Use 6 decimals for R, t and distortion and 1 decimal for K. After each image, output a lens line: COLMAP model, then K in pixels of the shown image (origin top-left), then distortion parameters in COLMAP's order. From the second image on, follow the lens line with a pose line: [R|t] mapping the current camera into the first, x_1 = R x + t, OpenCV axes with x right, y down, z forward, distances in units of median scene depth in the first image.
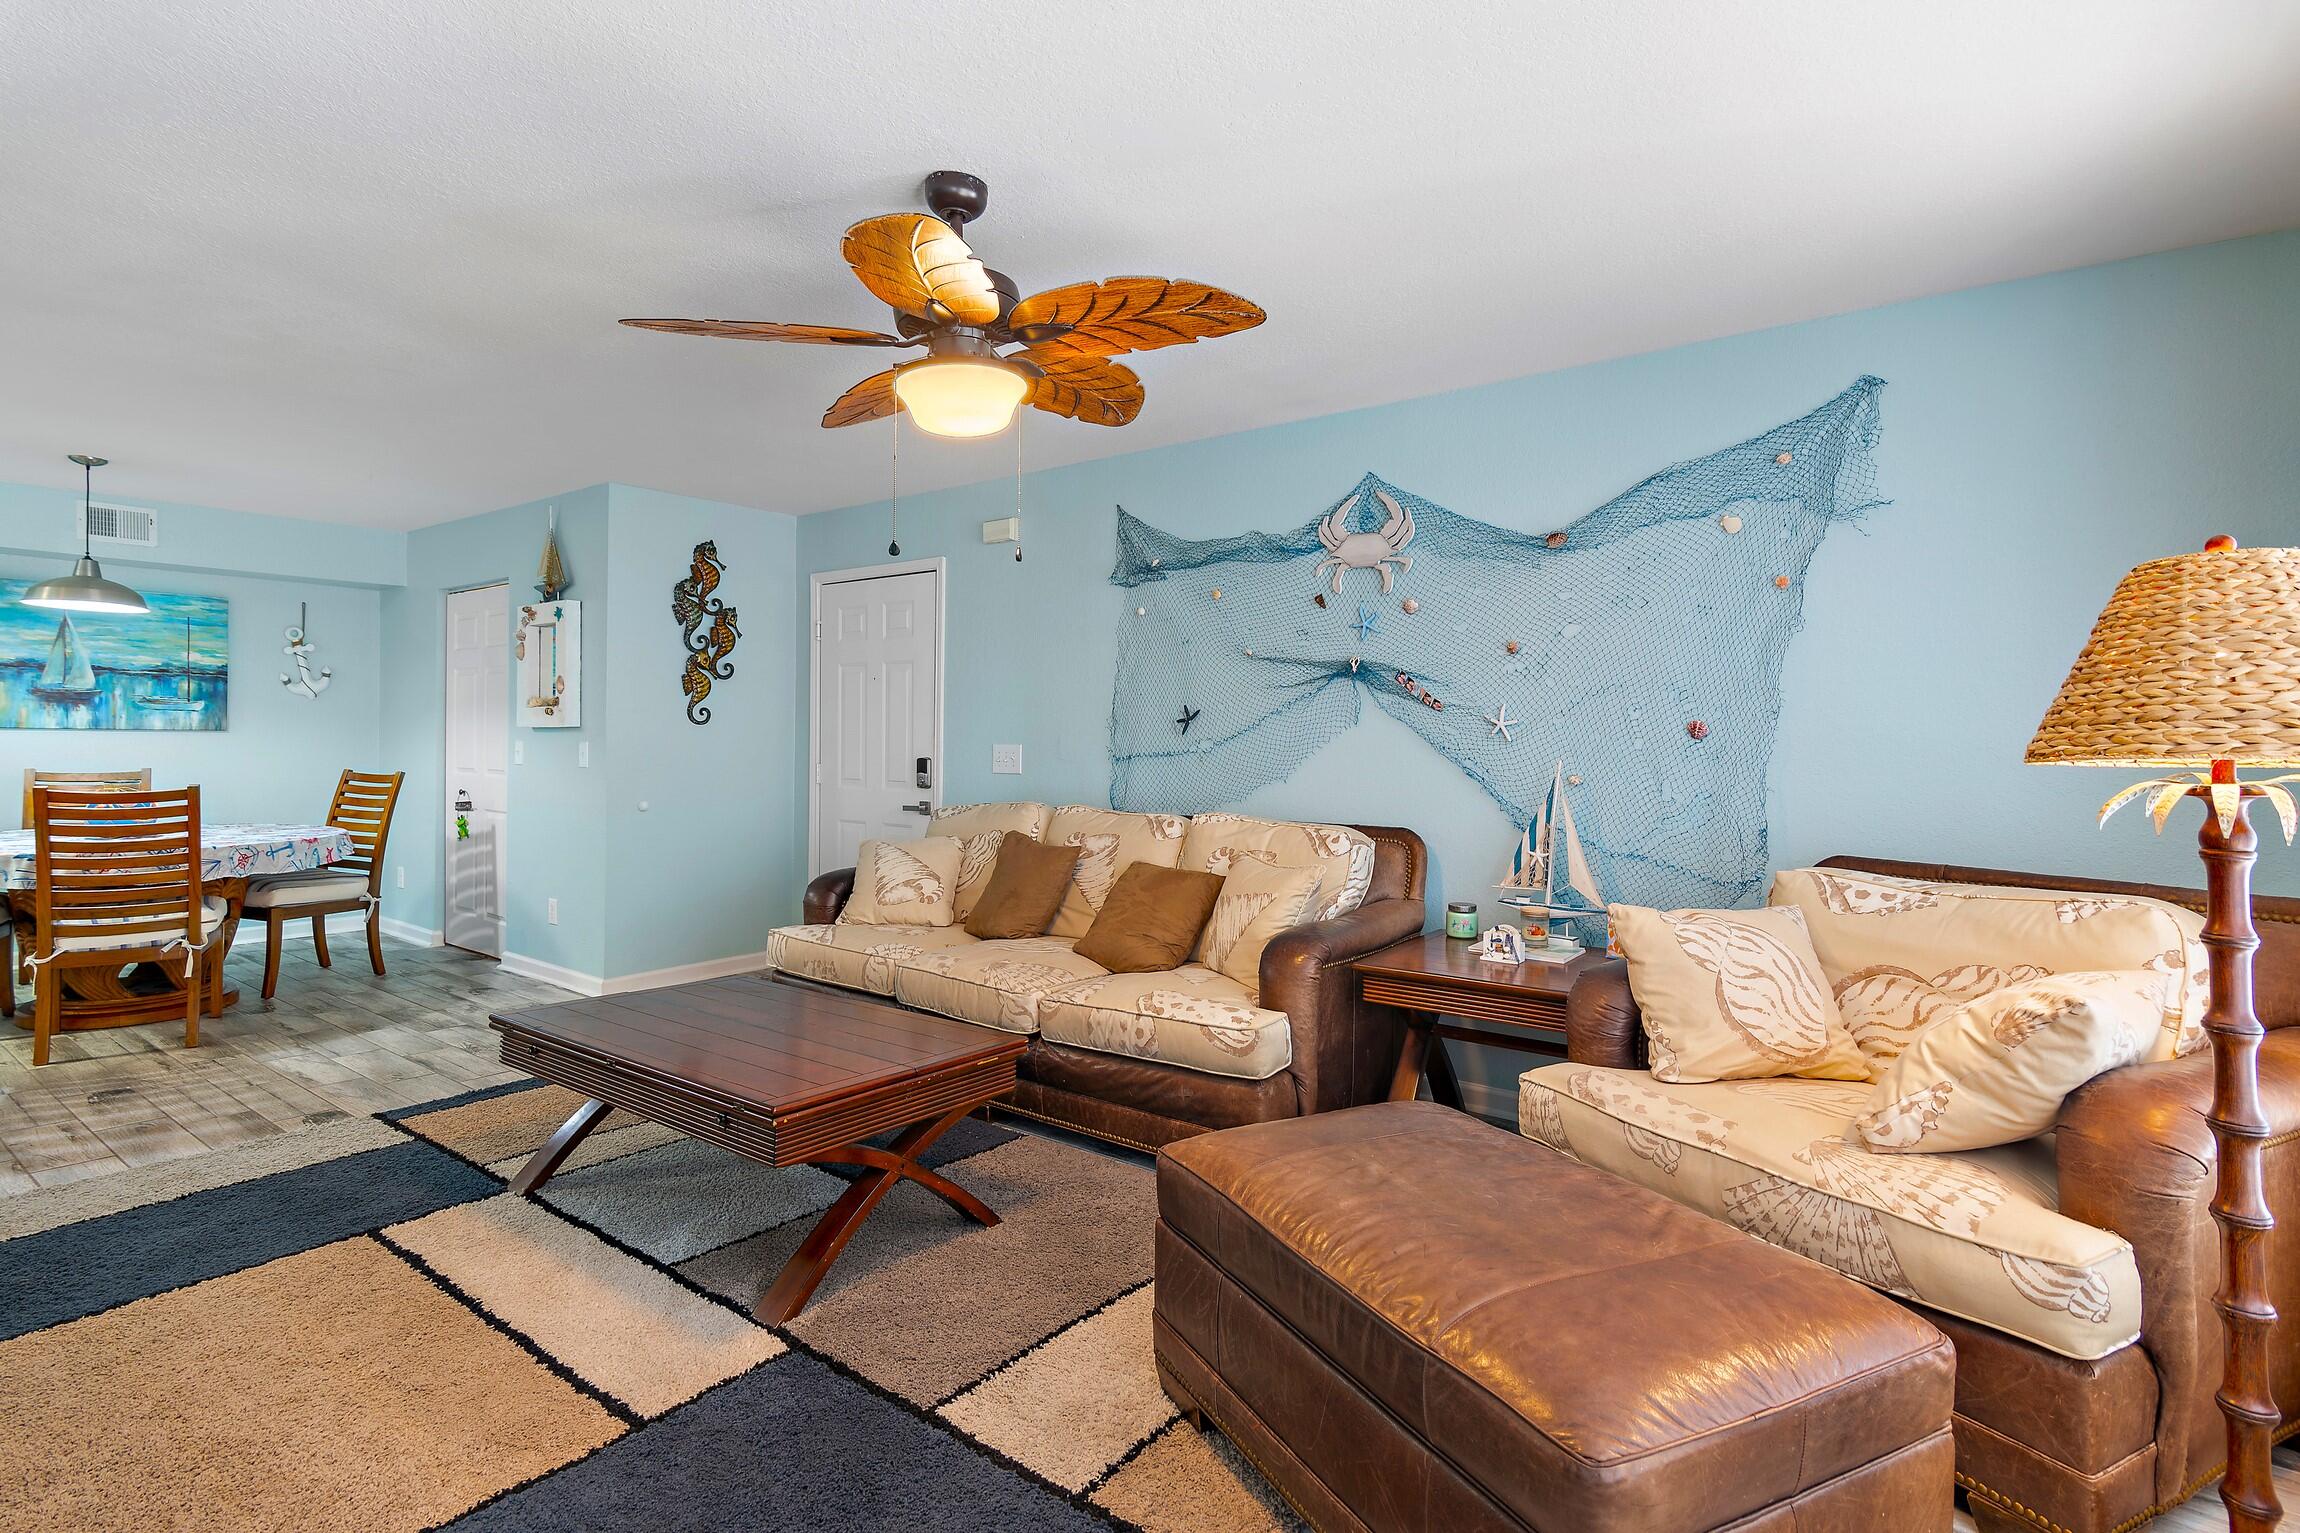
lens RADIAL K [[1125.1, 0, 1148.2], [0, 1125.1, 745.9], [0, 0, 1]] dist [0.023014, 0.001505]
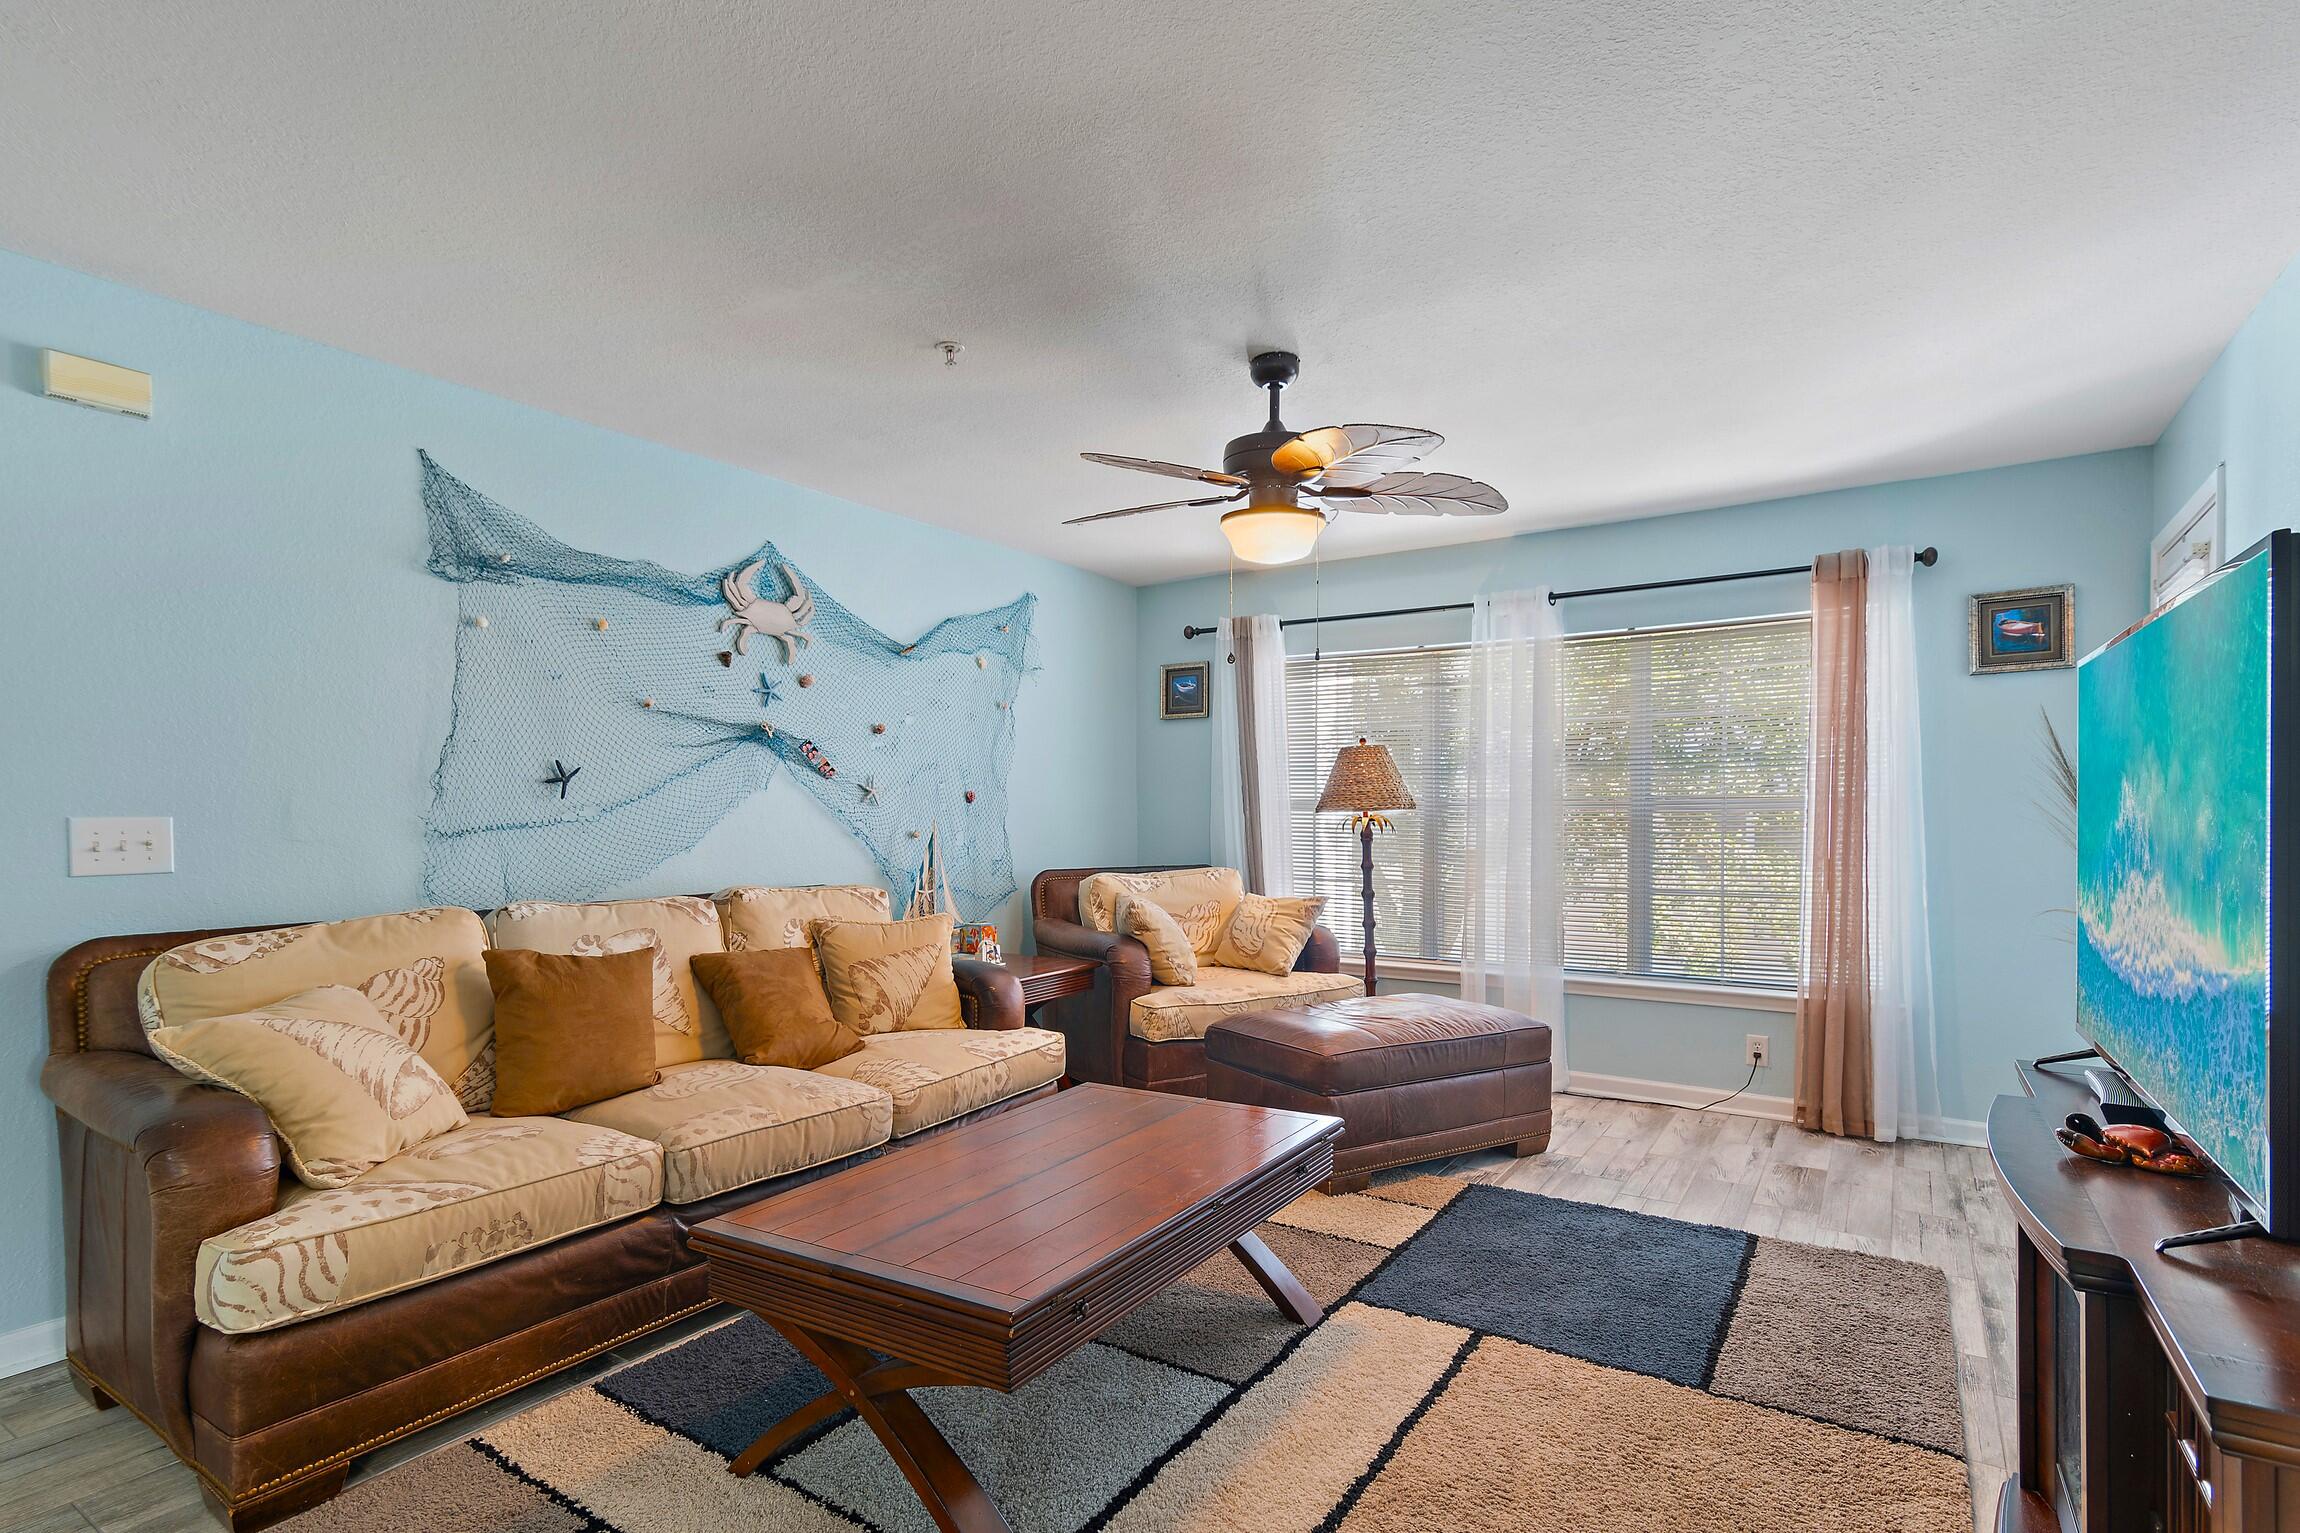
lens RADIAL K [[1125.1, 0, 1158.8], [0, 1125.1, 816.4], [0, 0, 1]] dist [0.023014, 0.001505]
pose [[-0.078366, -0.010963, 0.996864, -1.078500], [0.013800, 0.999832, 0.012080, -0.003009], [-0.996829, 0.014703, -0.078202, 0.931420]]
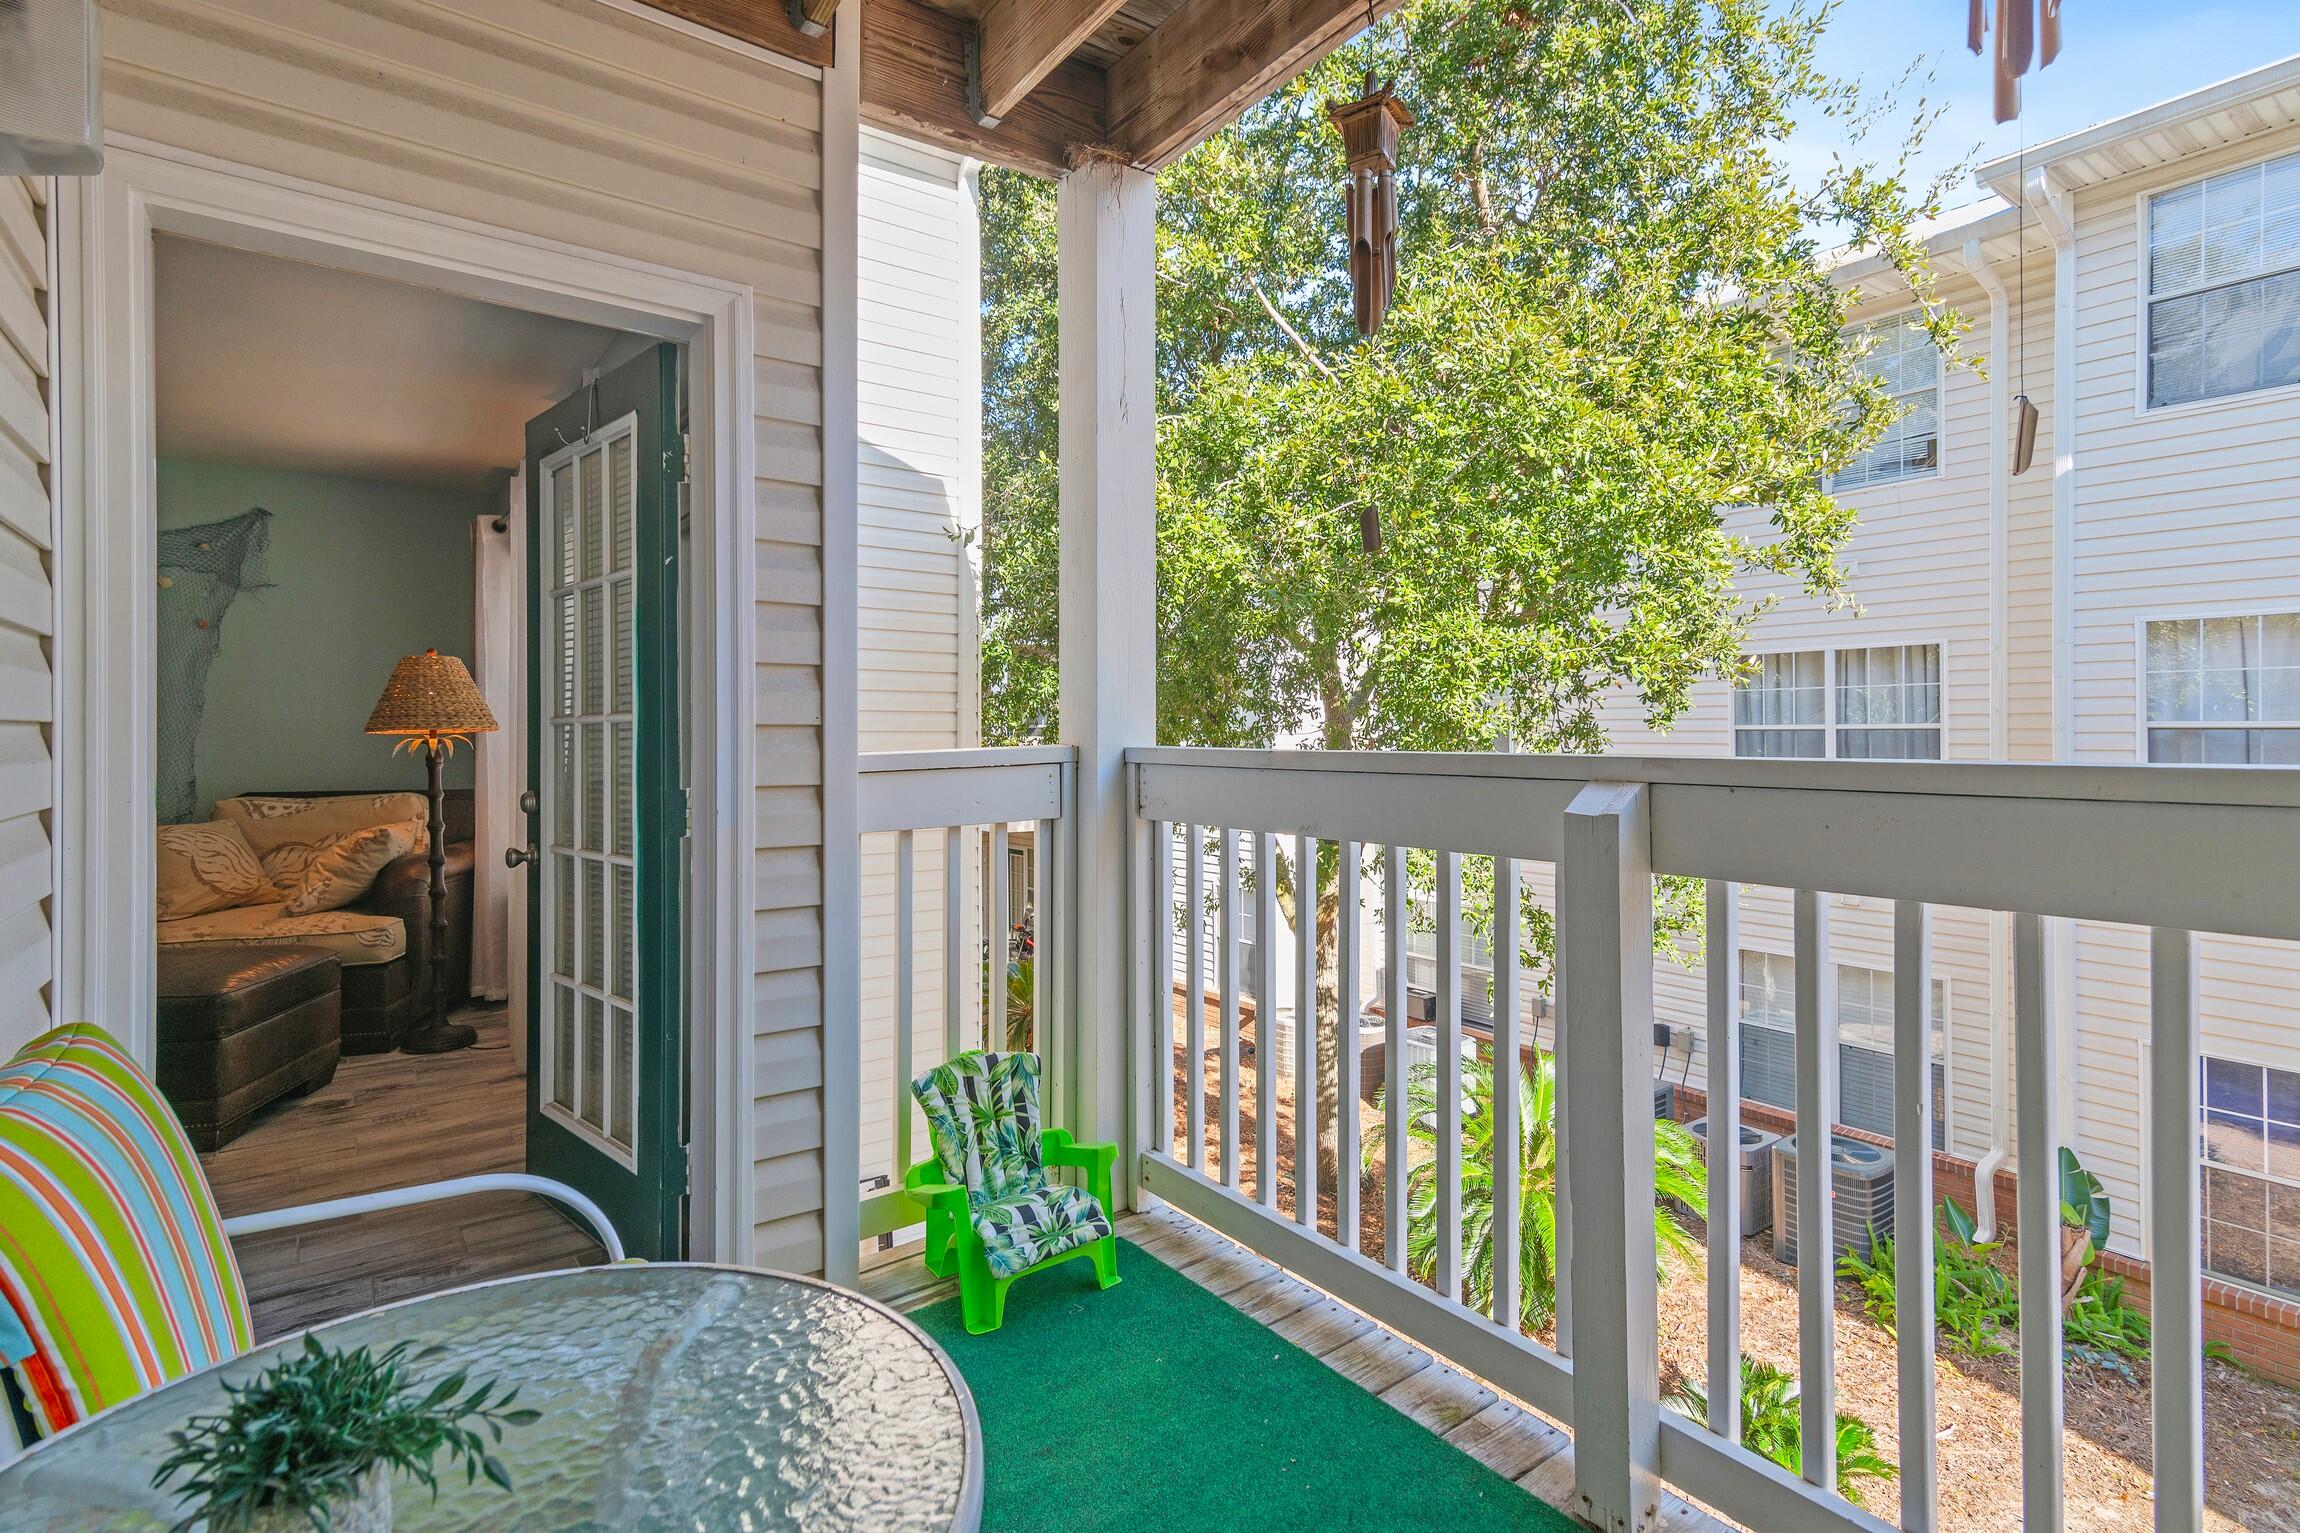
lens RADIAL K [[1125.1, 0, 1133.9], [0, 1125.1, 719.1], [0, 0, 1]] dist [0.023014, 0.001505]
pose [[0.285554, 0.000163, 0.958363, -0.615302], [0.008665, 0.999959, -0.002752, 0.003928], [-0.958324, 0.009090, 0.285540, -0.716301]]
